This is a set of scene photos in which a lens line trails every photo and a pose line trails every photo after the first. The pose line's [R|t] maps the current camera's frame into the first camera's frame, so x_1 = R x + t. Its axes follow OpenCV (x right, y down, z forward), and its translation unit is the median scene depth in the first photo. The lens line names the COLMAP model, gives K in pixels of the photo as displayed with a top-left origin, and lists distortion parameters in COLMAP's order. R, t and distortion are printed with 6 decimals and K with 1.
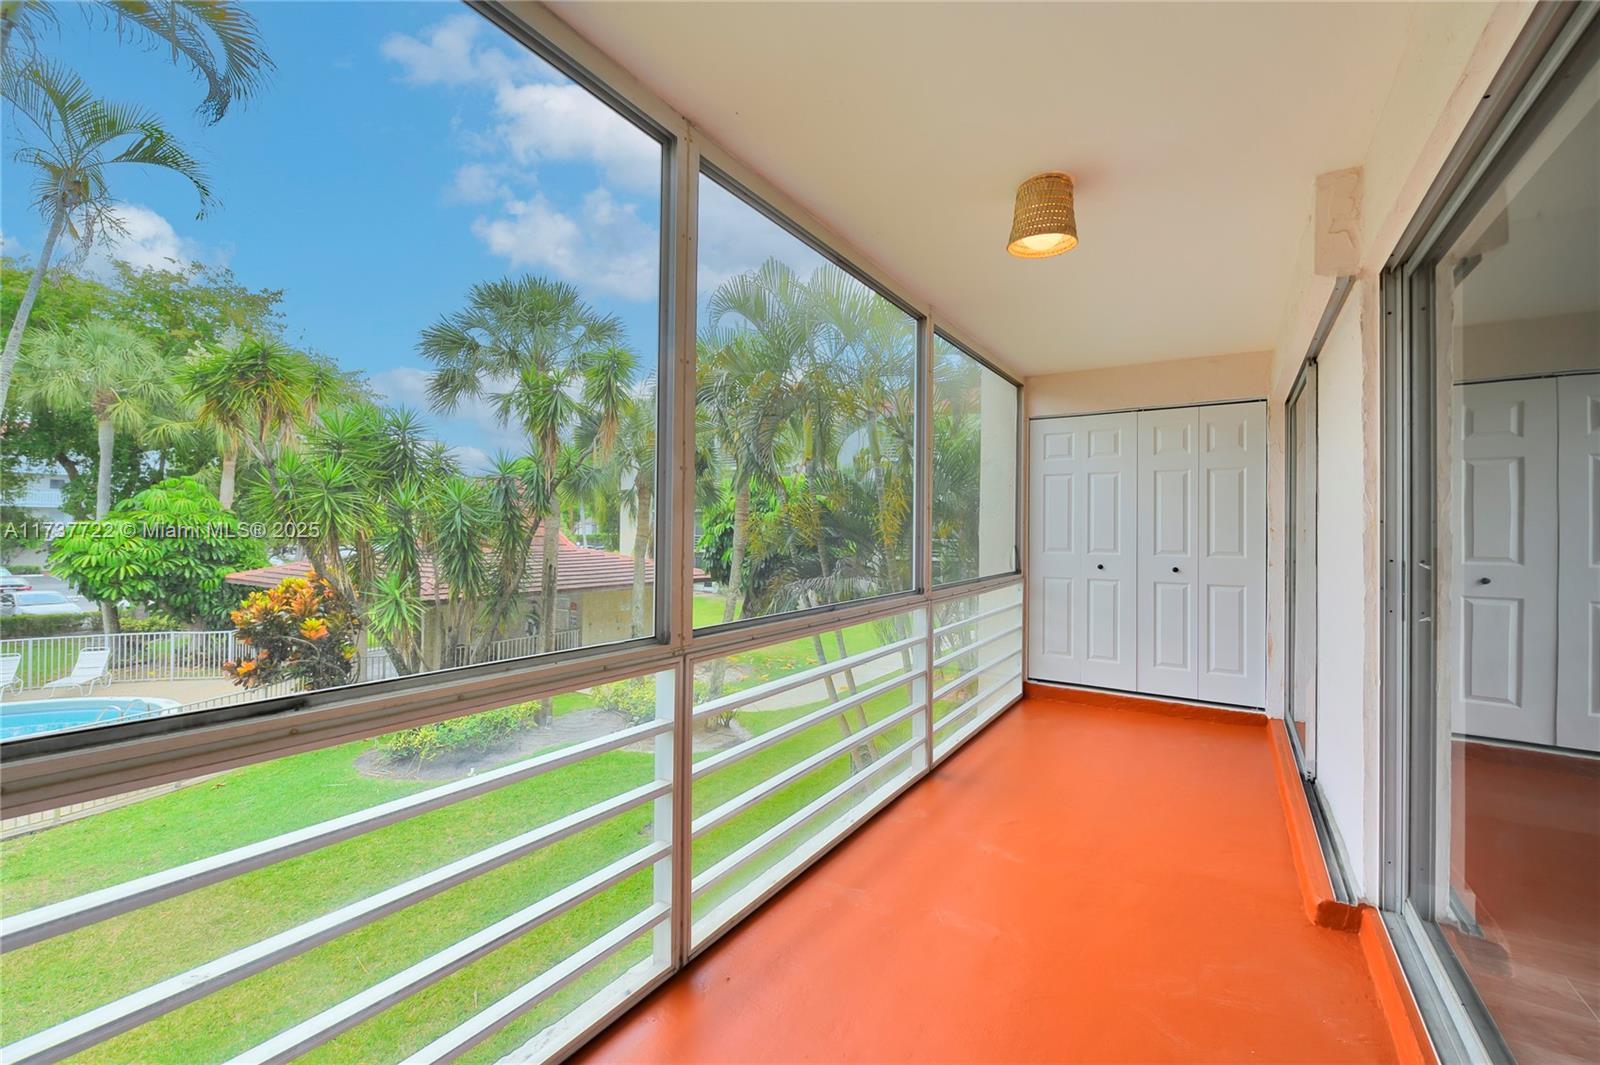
lens RADIAL K [[654.0, 0, 807.1], [0, 654.0, 523.6], [0, 0, 1]] dist [-0.003464, -0.001501]
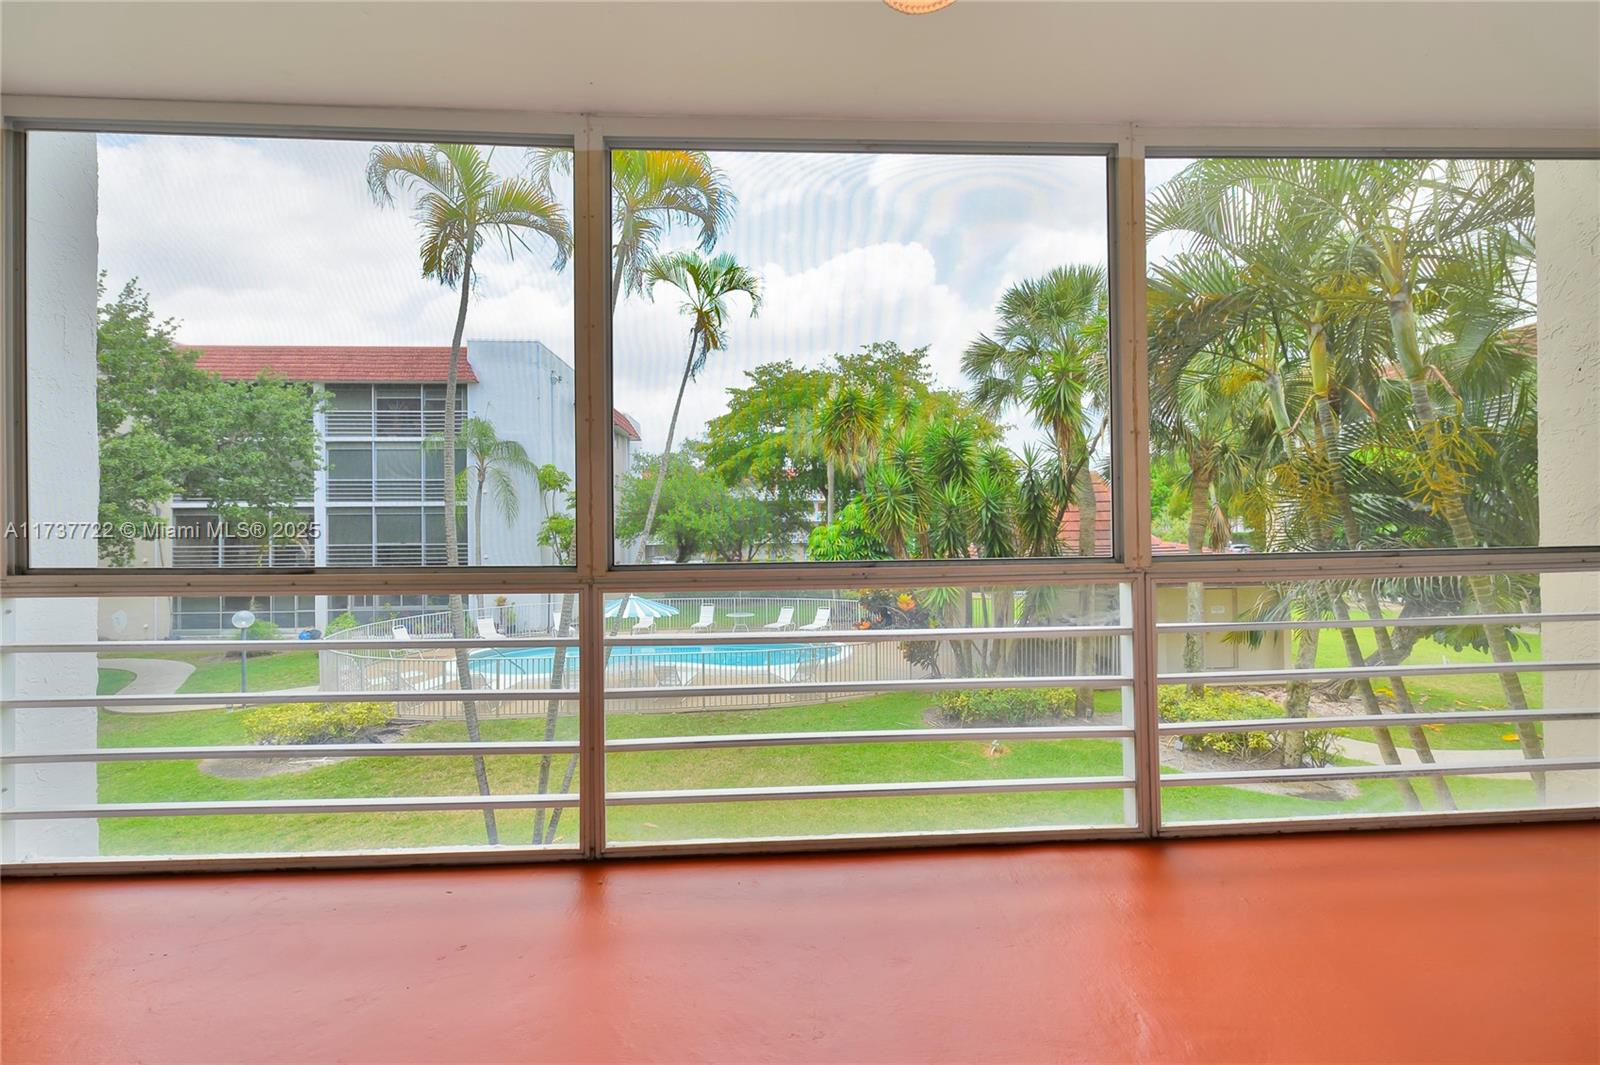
lens RADIAL K [[635.5, 0, 809.1], [0, 635.5, 528.0], [0, 0, 1]] dist [-0.002411, -0.000282]
pose [[0.582069, -0.024929, -0.812757, 0.158201], [0.027913, 0.999553, -0.010668, 0.021423], [0.812660, -0.016477, 0.582505, 0.111436]]
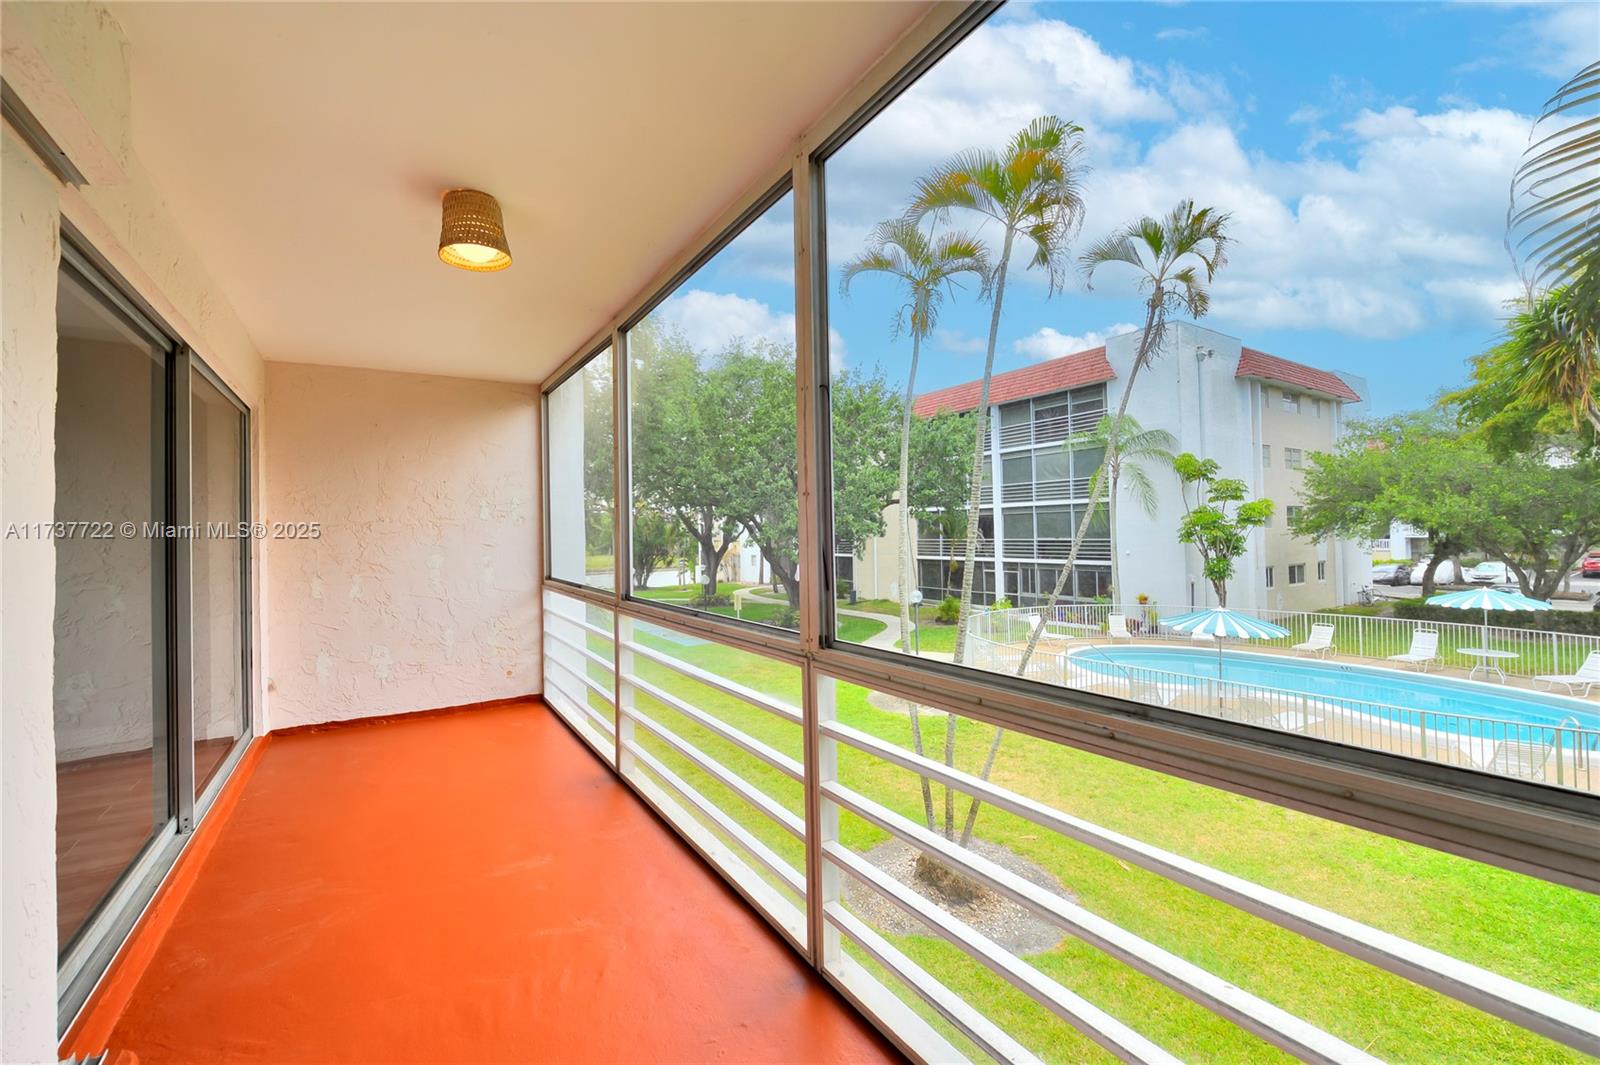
lens RADIAL K [[654.0, 0, 795.7], [0, 654.0, 526.6], [0, 0, 1]] dist [-0.003464, -0.001501]
pose [[-0.426712, -0.011287, -0.904317, 0.219288], [0.027139, 0.999312, -0.025278, 0.004771], [0.903980, -0.035328, -0.426113, 0.382687]]
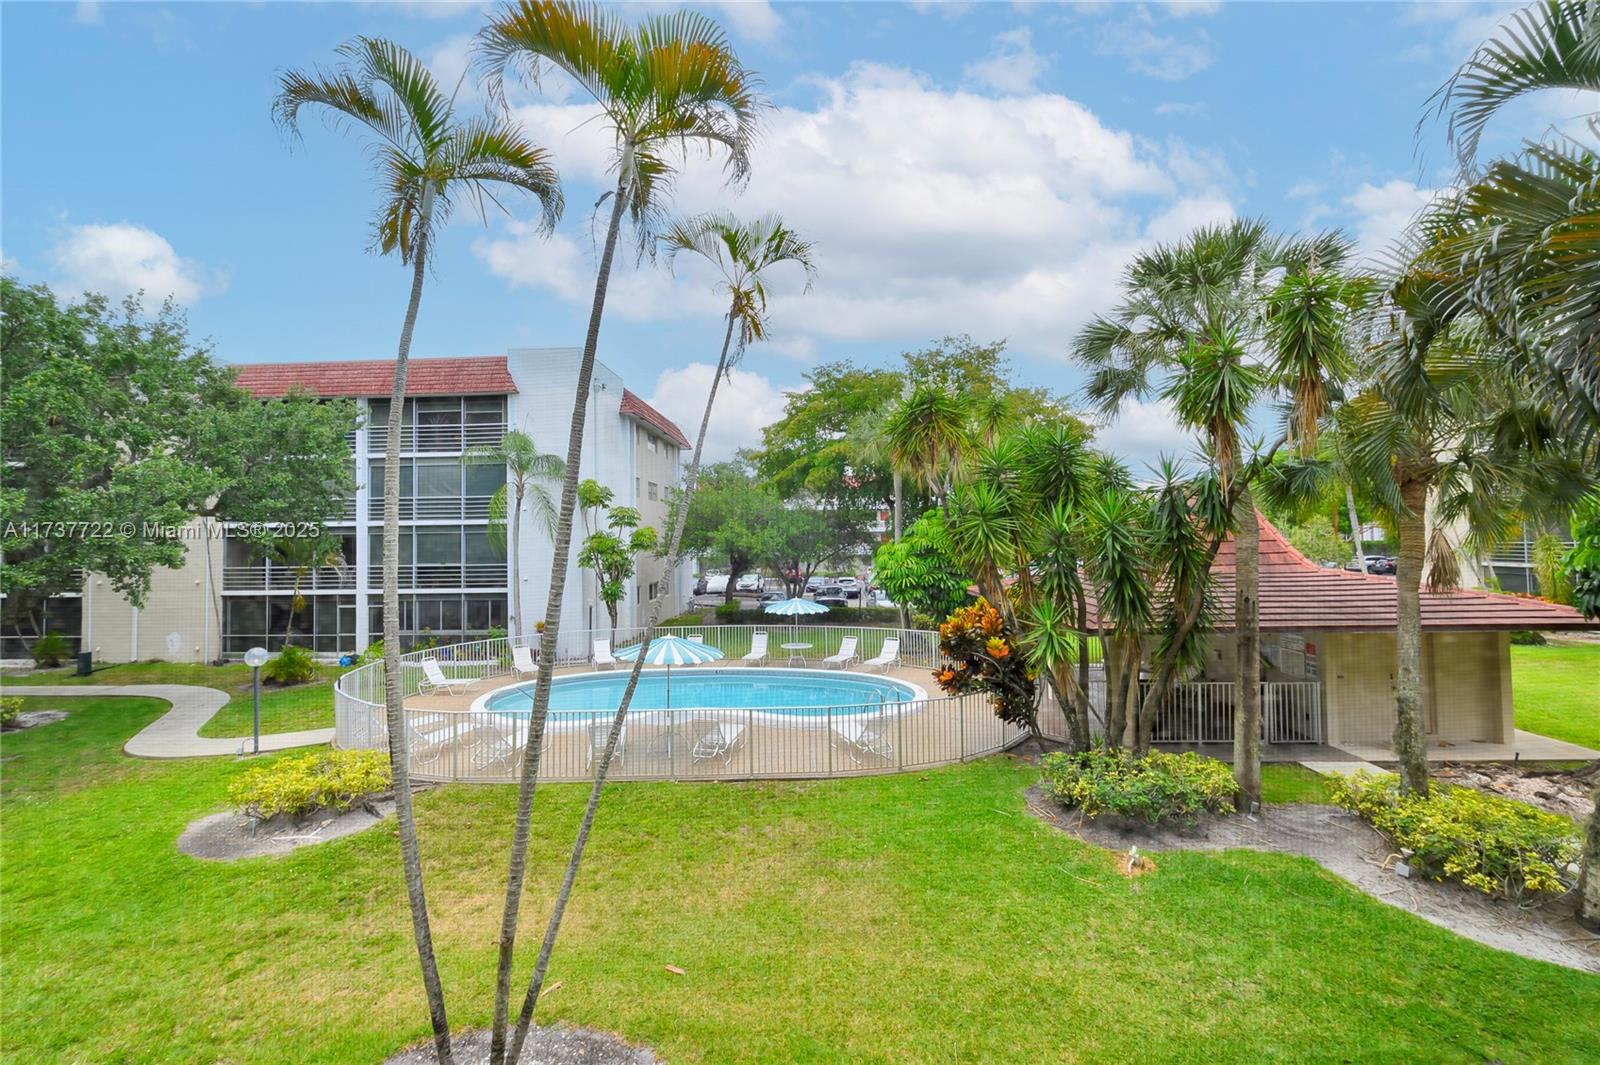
lens RADIAL K [[654.0, 0, 797.8], [0, 654.0, 520.5], [0, 0, 1]] dist [-0.003464, -0.001501]
pose [[0.489475, -0.045198, -0.870845, 0.011054], [0.030981, 0.998927, -0.034432, -0.016753], [0.871467, -0.010126, 0.490350, 0.203904]]
